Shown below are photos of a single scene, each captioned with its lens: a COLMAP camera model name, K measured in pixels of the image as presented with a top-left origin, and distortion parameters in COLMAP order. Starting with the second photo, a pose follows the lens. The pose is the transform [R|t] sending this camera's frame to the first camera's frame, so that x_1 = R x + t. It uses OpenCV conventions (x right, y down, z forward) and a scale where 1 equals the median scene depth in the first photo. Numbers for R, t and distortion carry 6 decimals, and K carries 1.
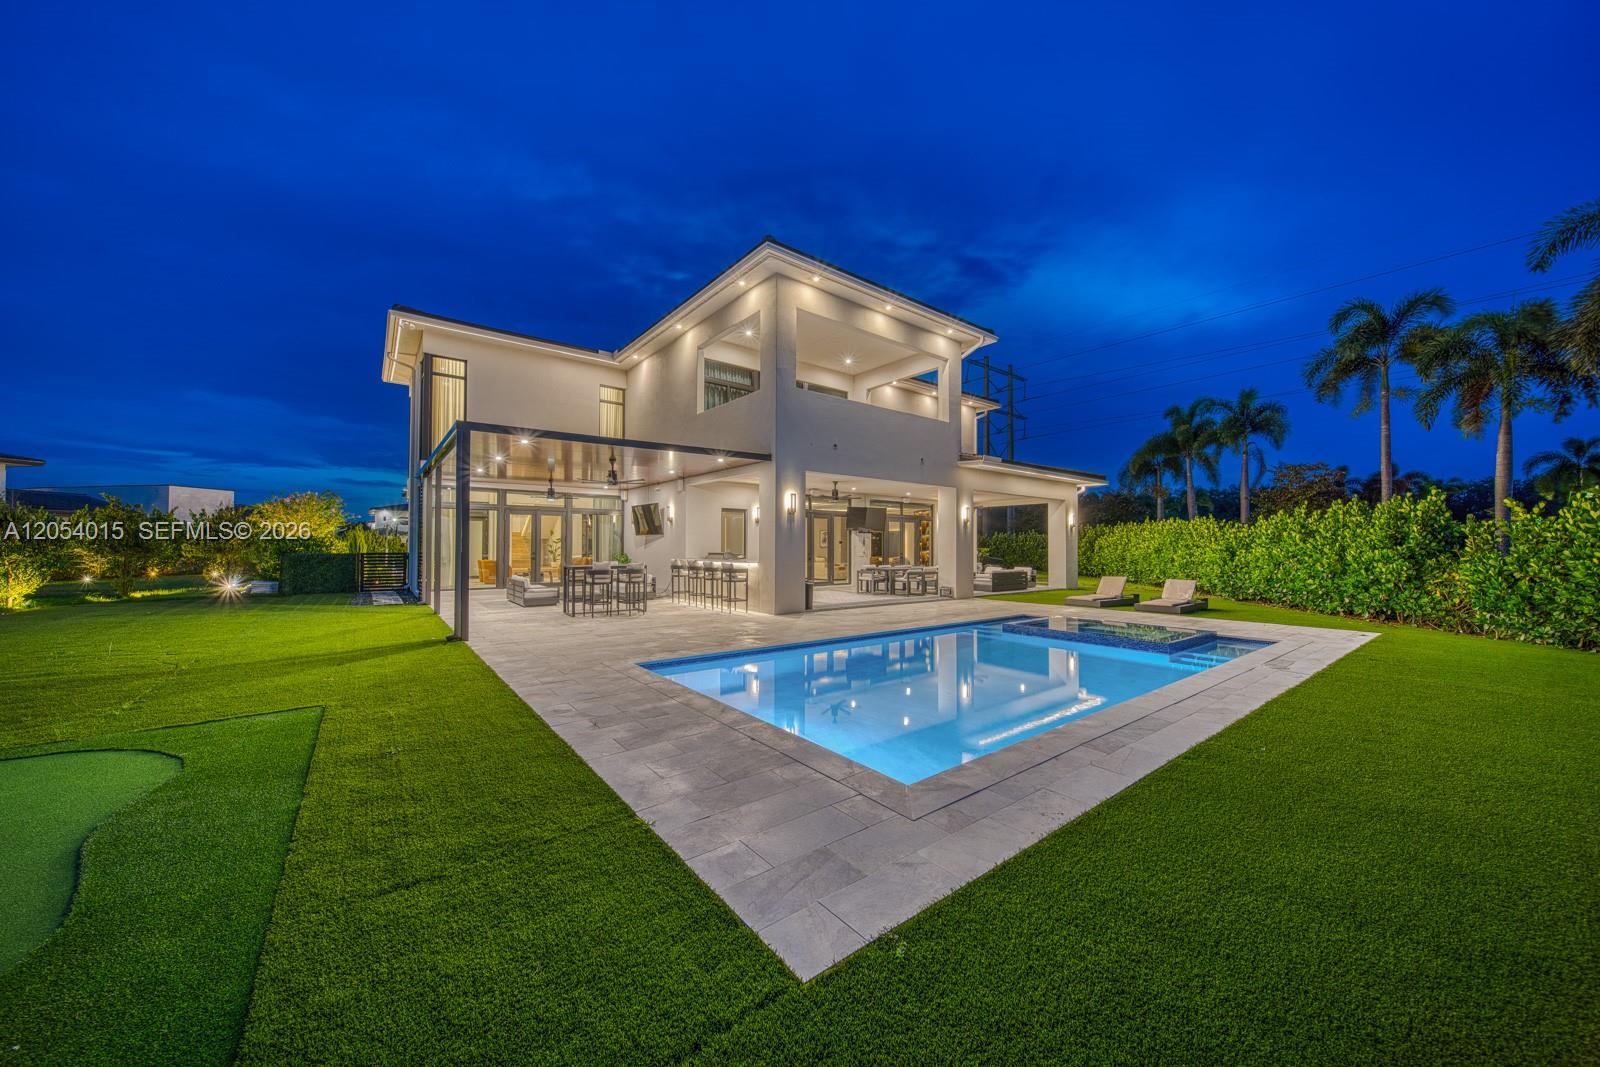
lens RADIAL K [[557.3, 0, 797.5], [0, 557.3, 543.2], [0, 0, 1]] dist [-0.006118, 0.000125]
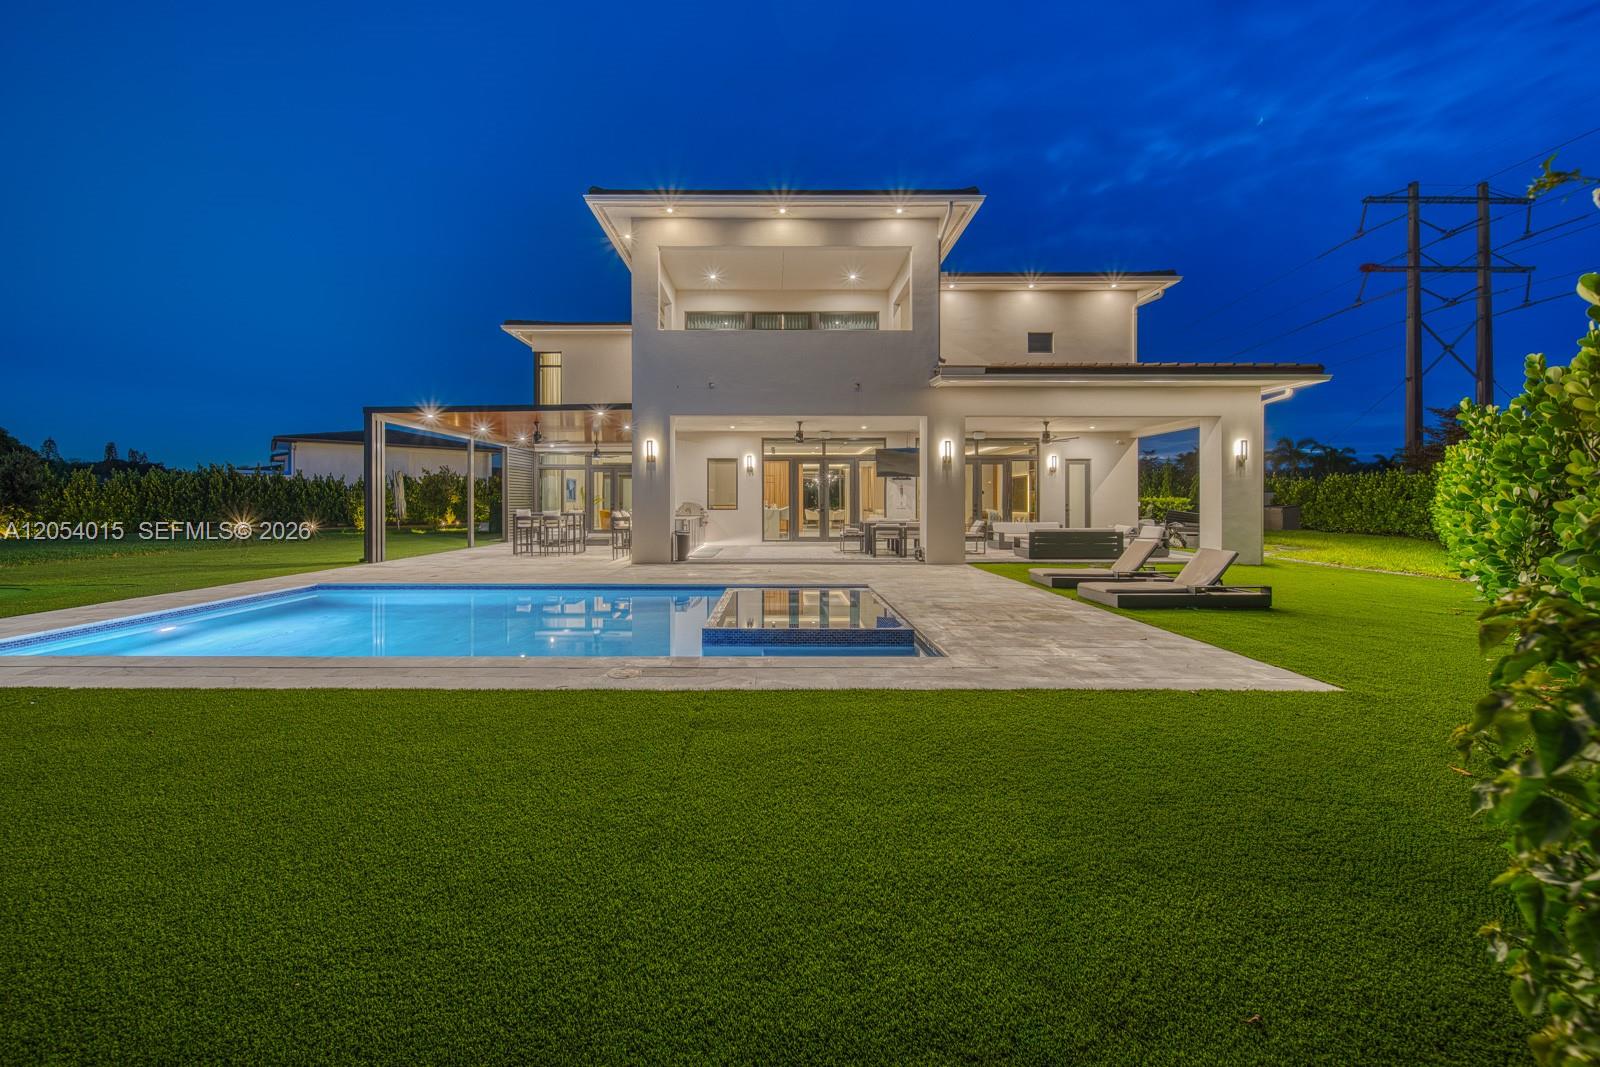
lens RADIAL K [[590.7, 0, 765.9], [0, 590.7, 503.1], [0, 0, 1]] dist [0.002433, 0.000262]
pose [[0.789371, -0.006113, -0.613886, 0.594895], [0.005079, 0.999981, -0.003427, 0.020473], [0.613895, -0.000413, 0.789388, 0.235489]]
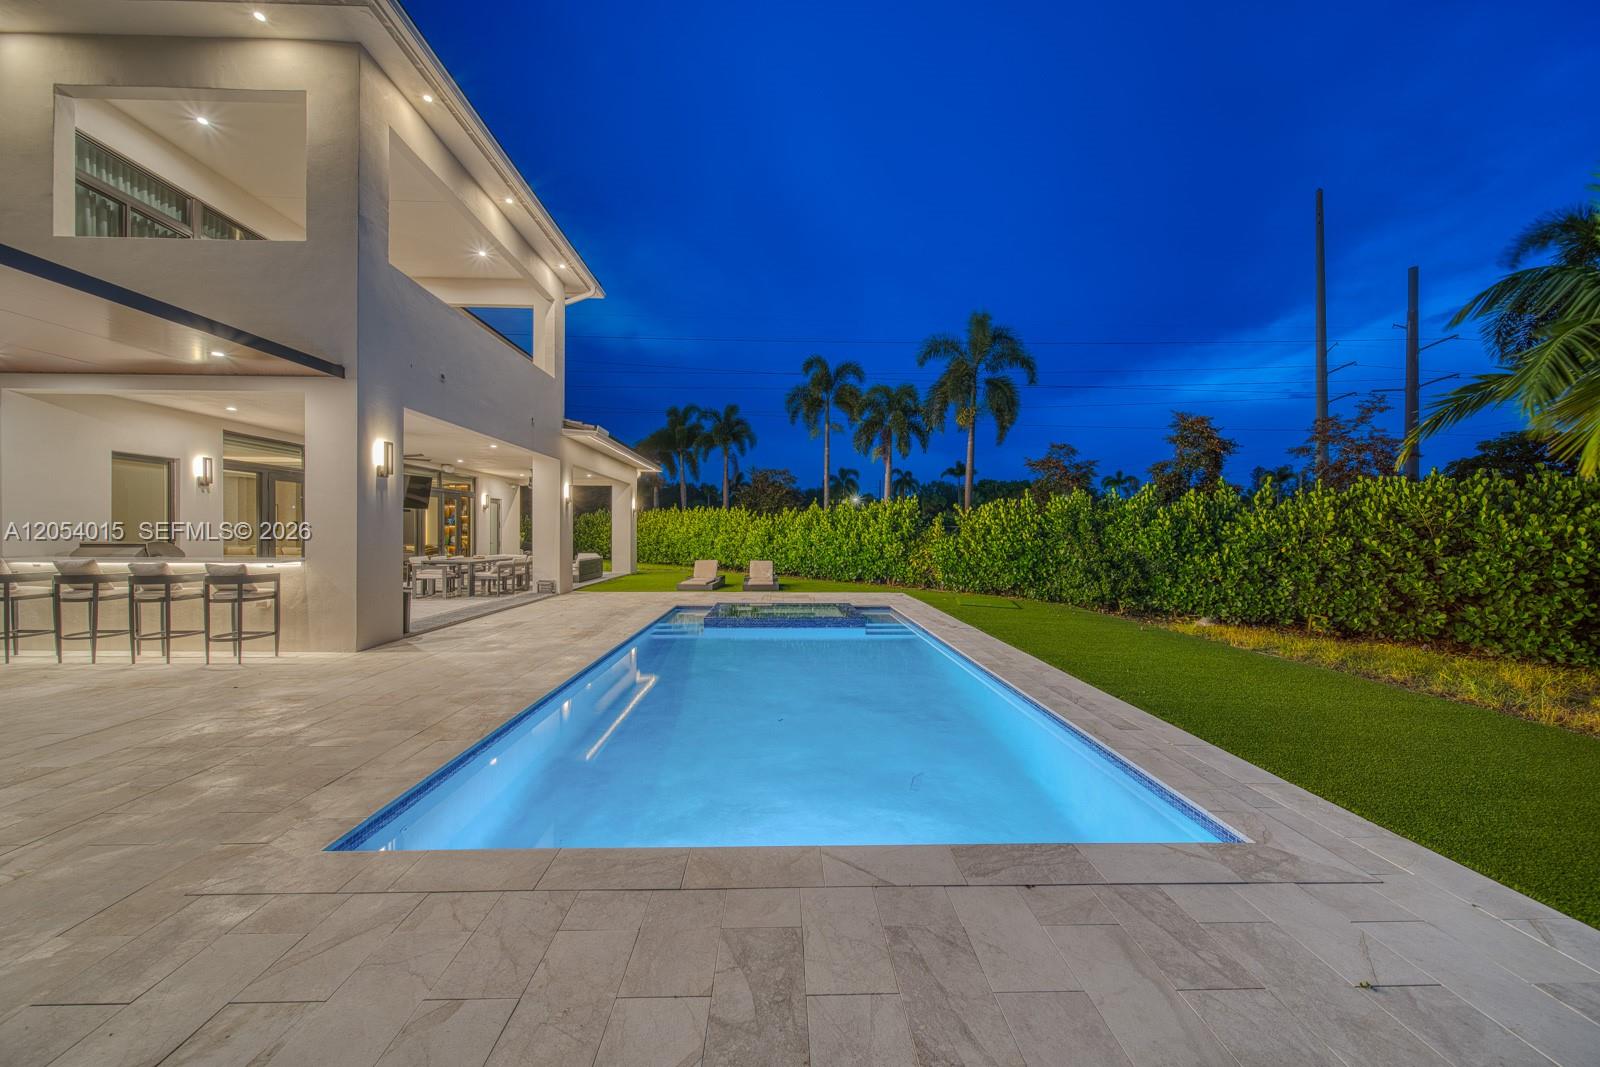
lens RADIAL K [[557.3, 0, 794.0], [0, 557.3, 534.2], [0, 0, 1]] dist [-0.006118, 0.000125]
pose [[0.582277, -0.001349, 0.812990, -0.181250], [-0.009690, 0.999916, 0.008600, 0.000052], [-0.812933, -0.012886, 0.582215, 0.237297]]
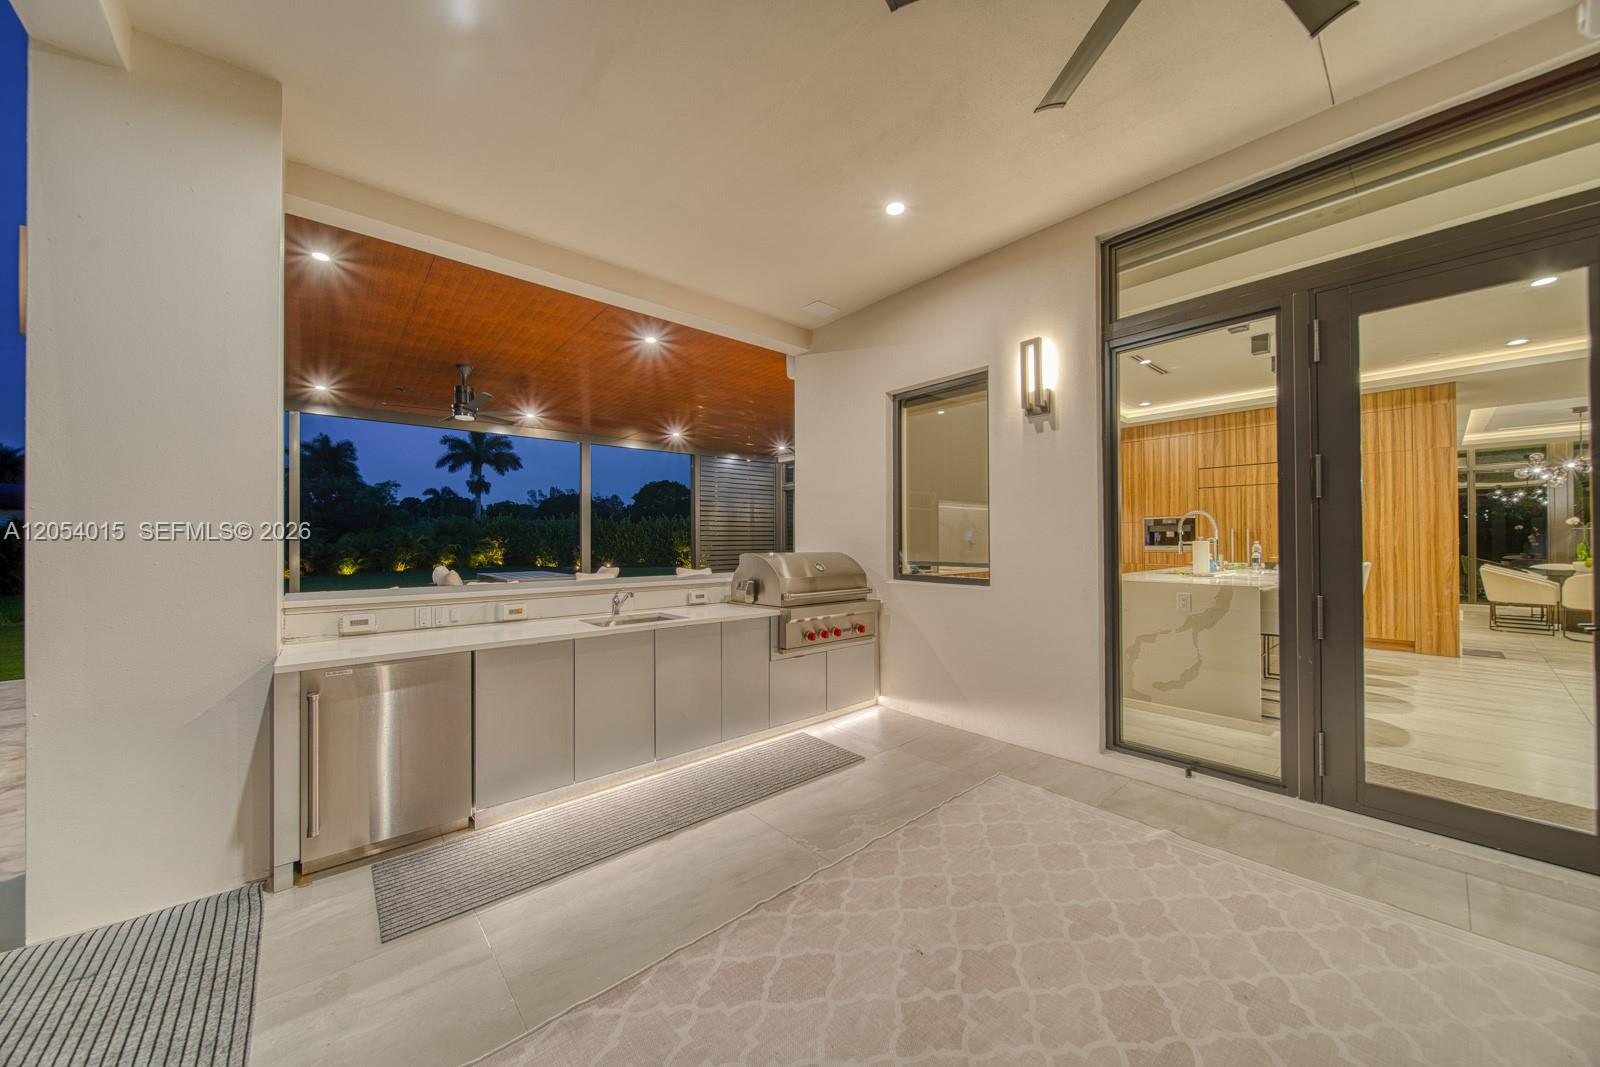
lens RADIAL K [[557.3, 0, 794.8], [0, 557.3, 535.4], [0, 0, 1]] dist [-0.006118, 0.000125]
pose [[0.052239, -0.013828, -0.998539, 0.129961], [0.005842, 0.999891, -0.013541, 0.008527], [0.998618, -0.005126, 0.052315, 0.946892]]
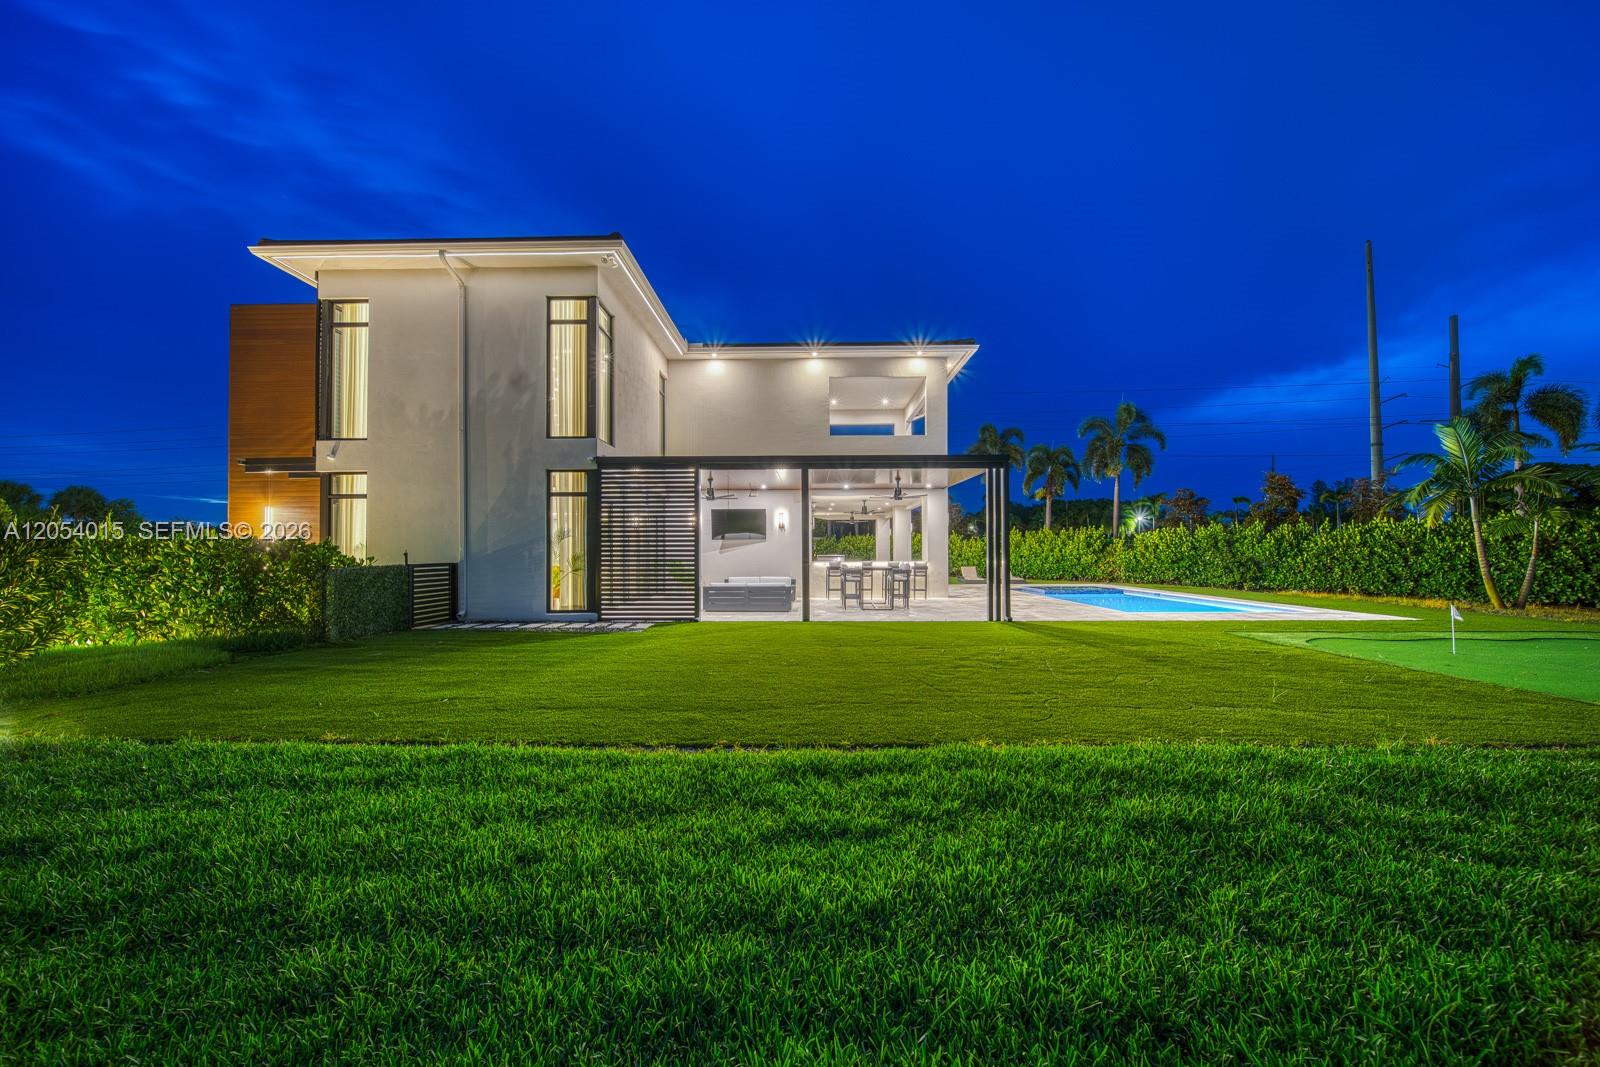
lens RADIAL K [[557.3, 0, 802.4], [0, 557.3, 541.8], [0, 0, 1]] dist [-0.006118, 0.000125]
pose [[0.624421, 0.007319, 0.781054, -1.043037], [0.001310, 0.999945, -0.010417, 0.000589], [-0.781087, 0.007527, 0.624377, 0.308359]]
